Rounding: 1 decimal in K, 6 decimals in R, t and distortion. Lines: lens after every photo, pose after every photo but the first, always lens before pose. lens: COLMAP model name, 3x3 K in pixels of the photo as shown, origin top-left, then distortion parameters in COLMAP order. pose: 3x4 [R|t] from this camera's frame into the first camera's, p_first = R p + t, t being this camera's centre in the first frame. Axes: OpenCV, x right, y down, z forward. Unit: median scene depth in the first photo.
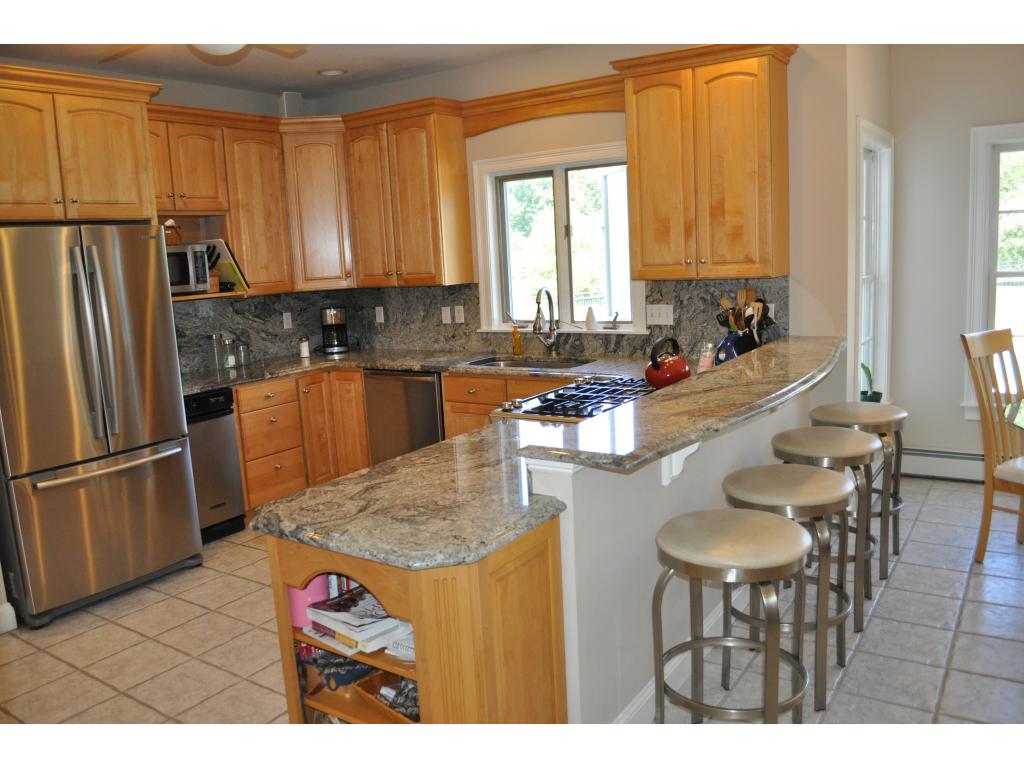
lens RADIAL K [[805.0, 0, 511.1], [0, 805.0, 381.6], [0, 0, 1]] dist [-0.080156, 0.004821]
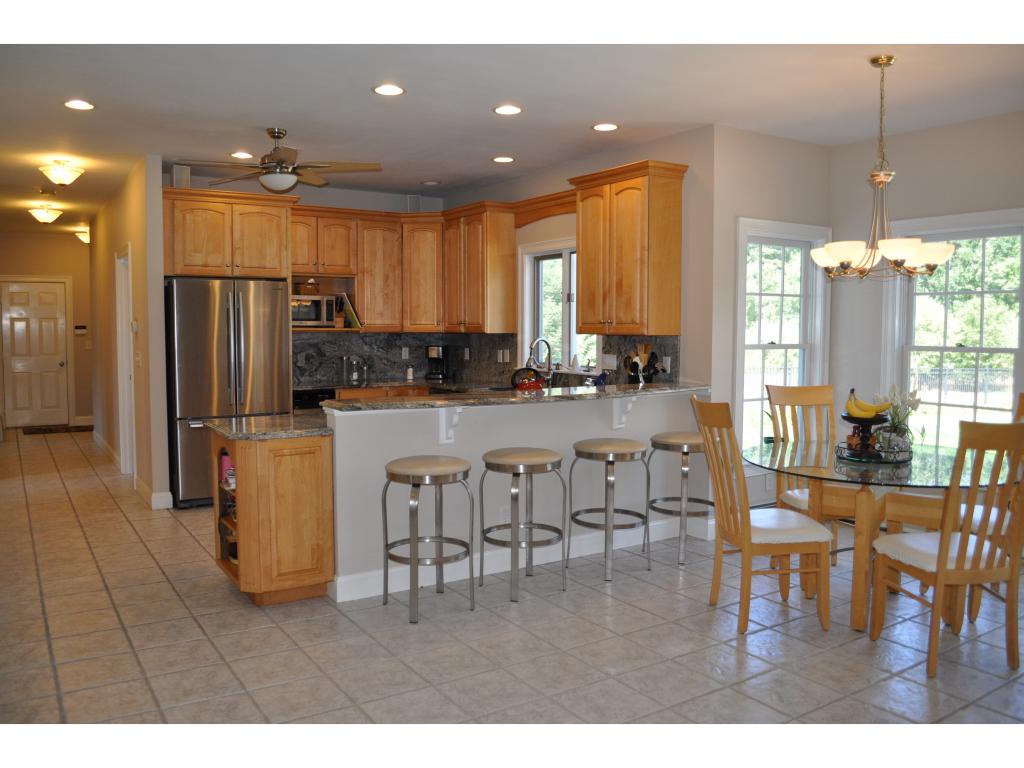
lens RADIAL K [[805.0, 0, 512.1], [0, 805.0, 383.3], [0, 0, 1]] dist [-0.080156, 0.004821]
pose [[0.919681, 0.080942, -0.384233, 0.508386], [-0.111464, 0.992086, -0.057803, 0.042931], [0.376514, 0.095989, 0.921425, -0.263303]]
